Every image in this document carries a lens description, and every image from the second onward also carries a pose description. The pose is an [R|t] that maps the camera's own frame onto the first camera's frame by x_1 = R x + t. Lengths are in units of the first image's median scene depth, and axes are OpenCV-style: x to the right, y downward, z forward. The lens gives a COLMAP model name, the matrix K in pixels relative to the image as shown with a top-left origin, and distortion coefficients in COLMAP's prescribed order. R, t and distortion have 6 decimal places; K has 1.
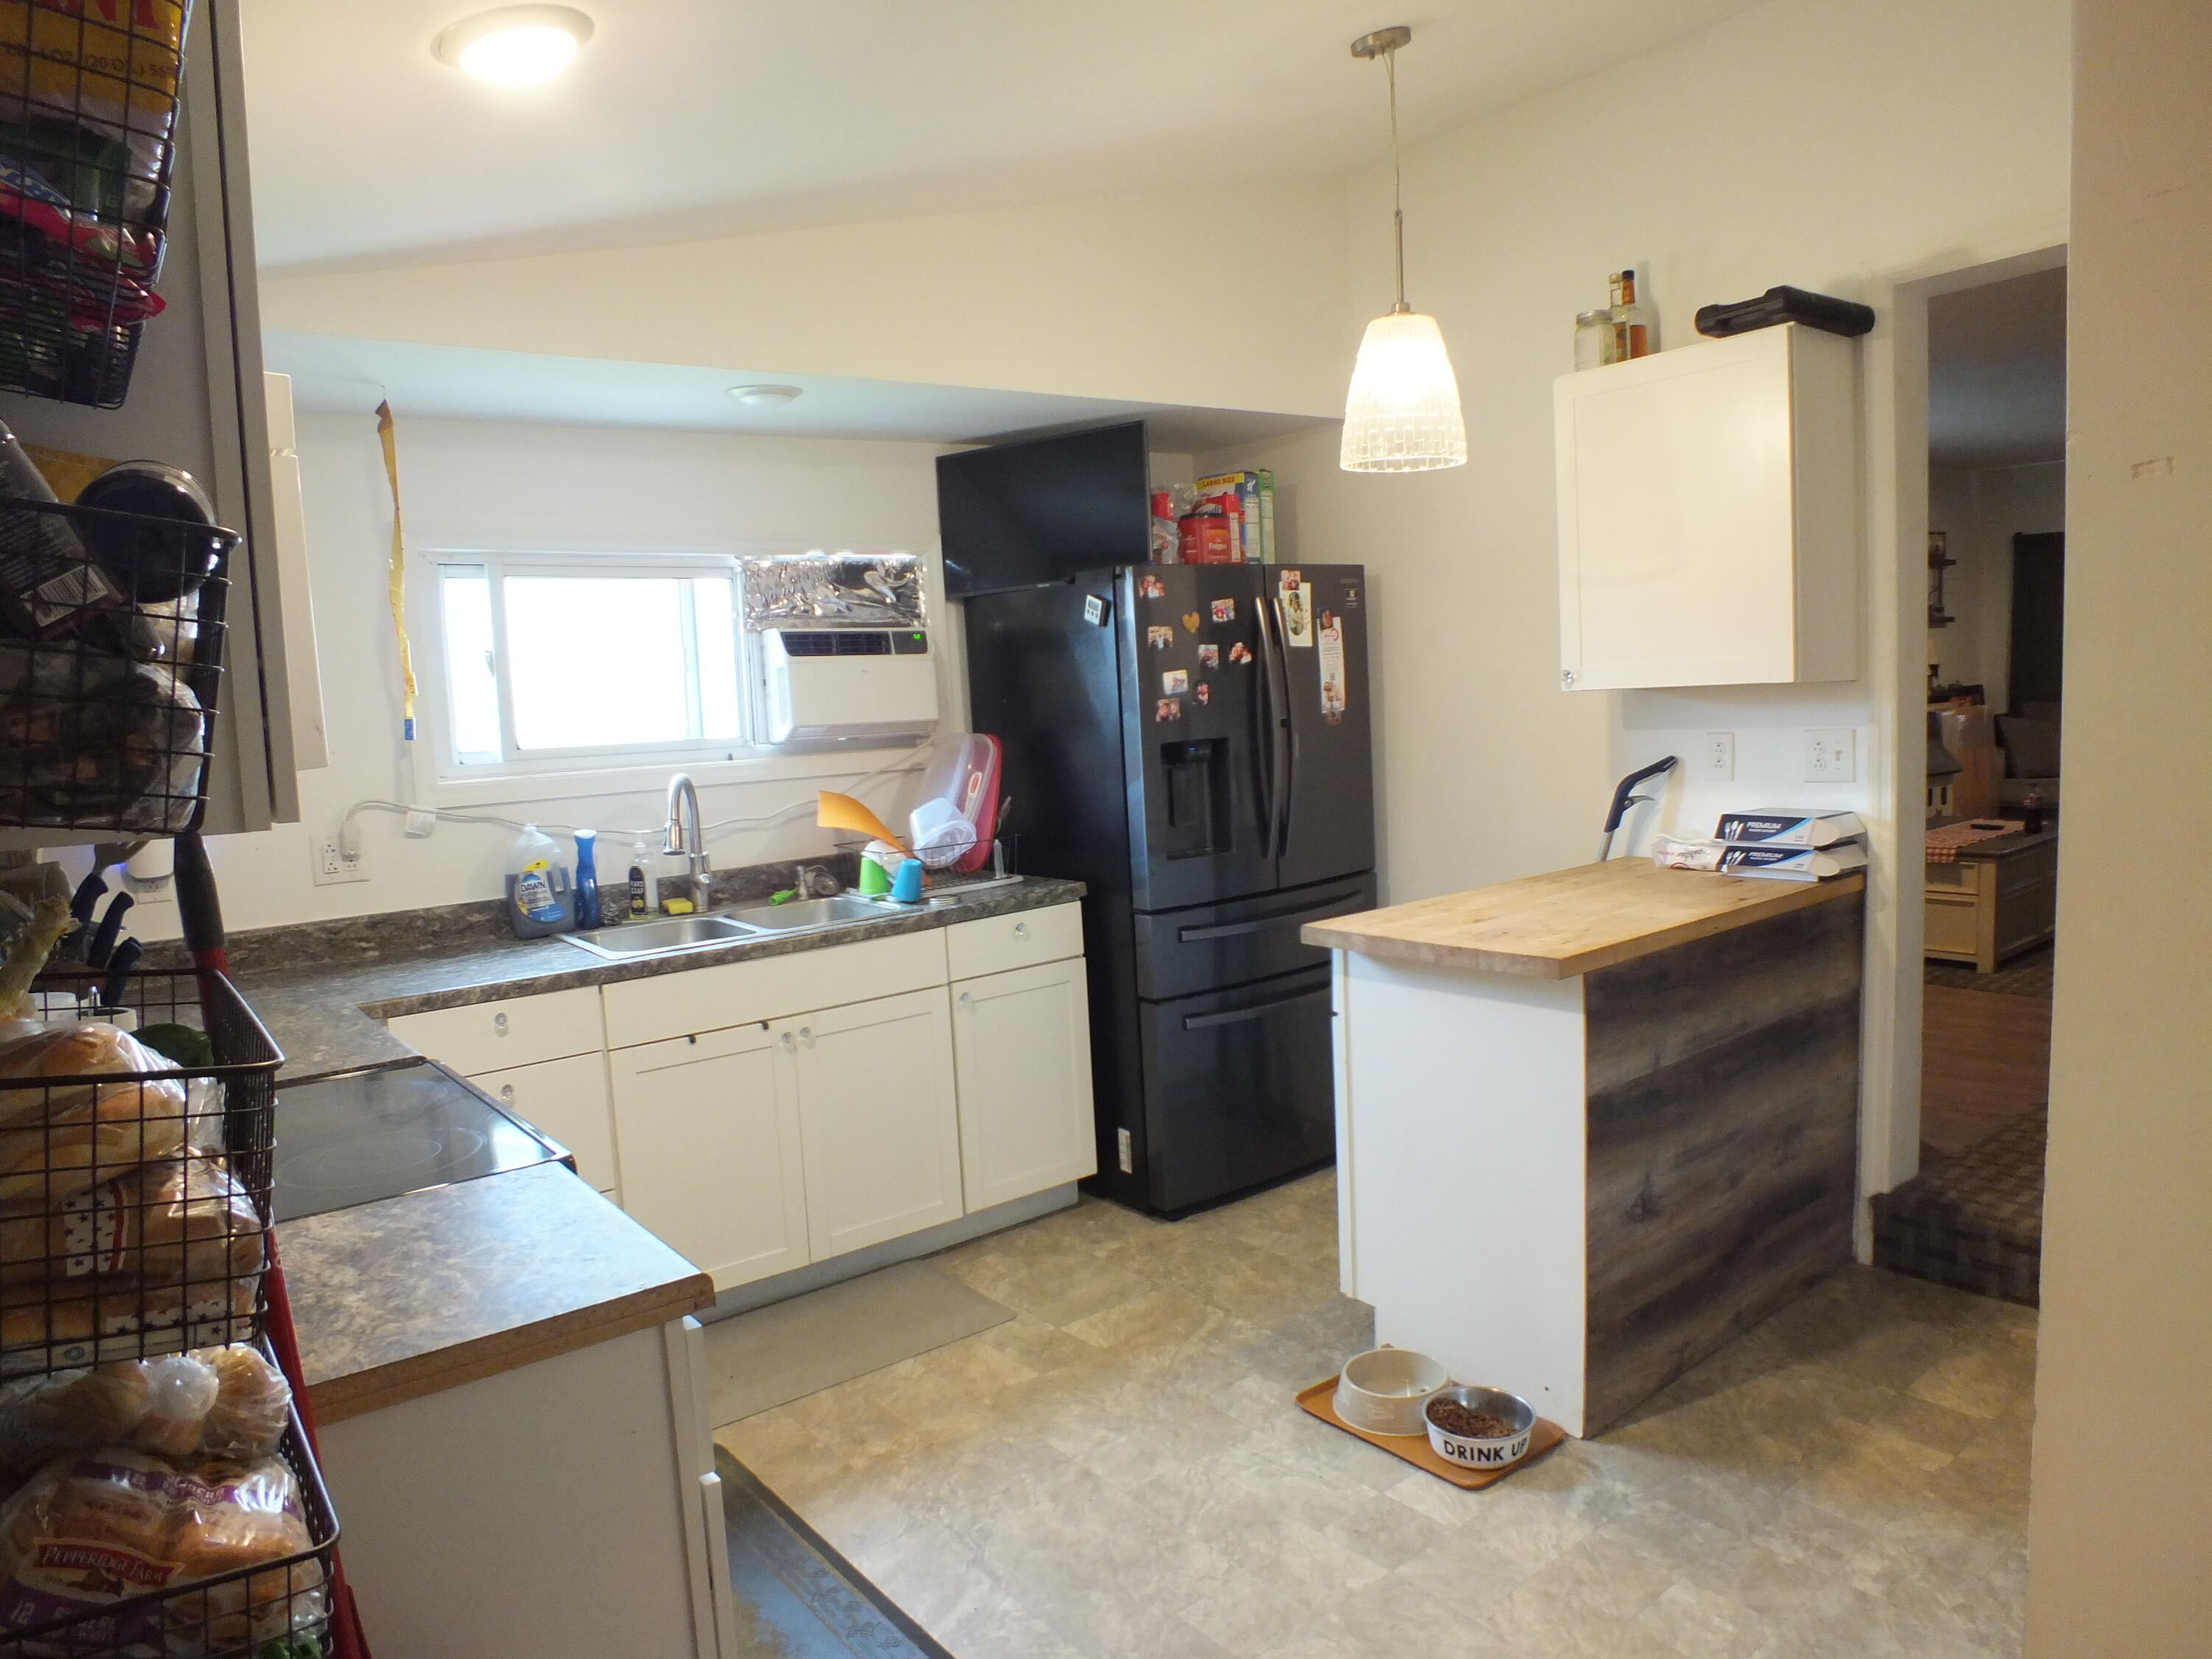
lens RADIAL K [[1399.1, 0, 1106.0], [0, 1399.1, 829.5], [0, 0, 1]] dist [-0.063992, 0.000730]
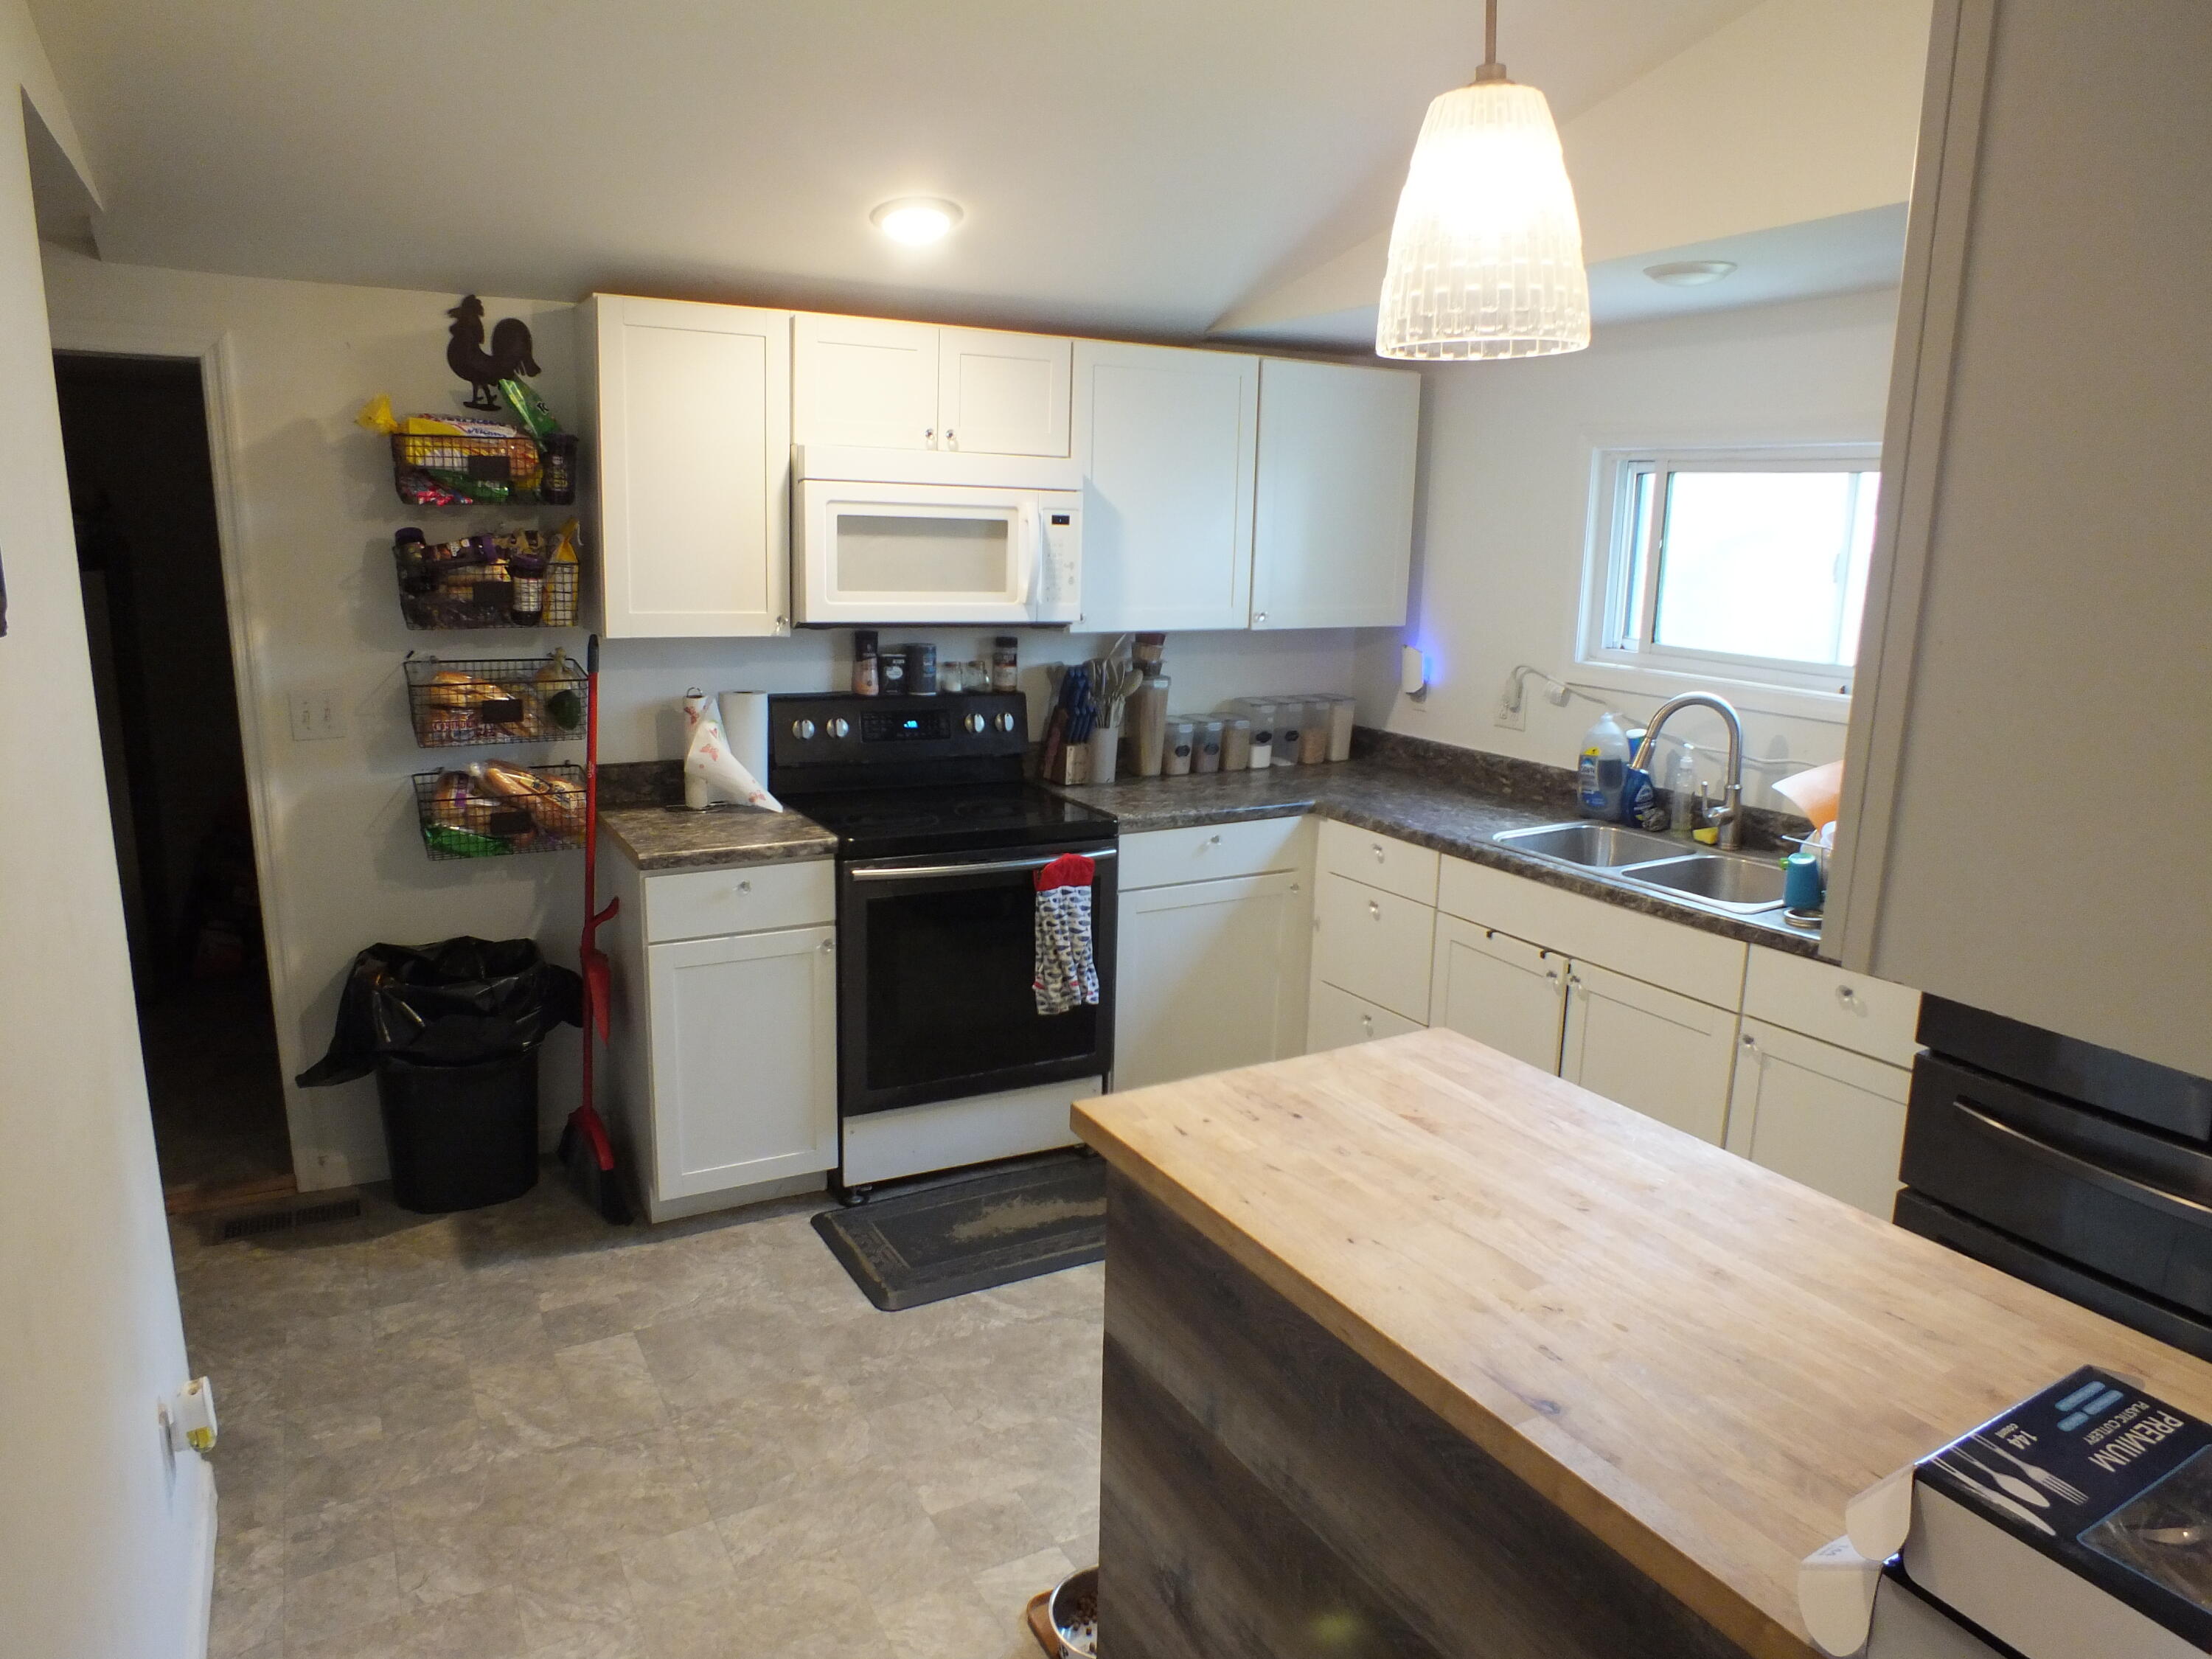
lens RADIAL K [[1399.1, 0, 1106.0], [0, 1399.1, 829.5], [0, 0, 1]] dist [-0.063992, 0.000730]
pose [[-0.140203, 0.262882, -0.954587, 0.709163], [-0.101349, 0.955235, 0.277946, -0.183663], [0.984922, 0.135715, -0.107284, 0.782832]]
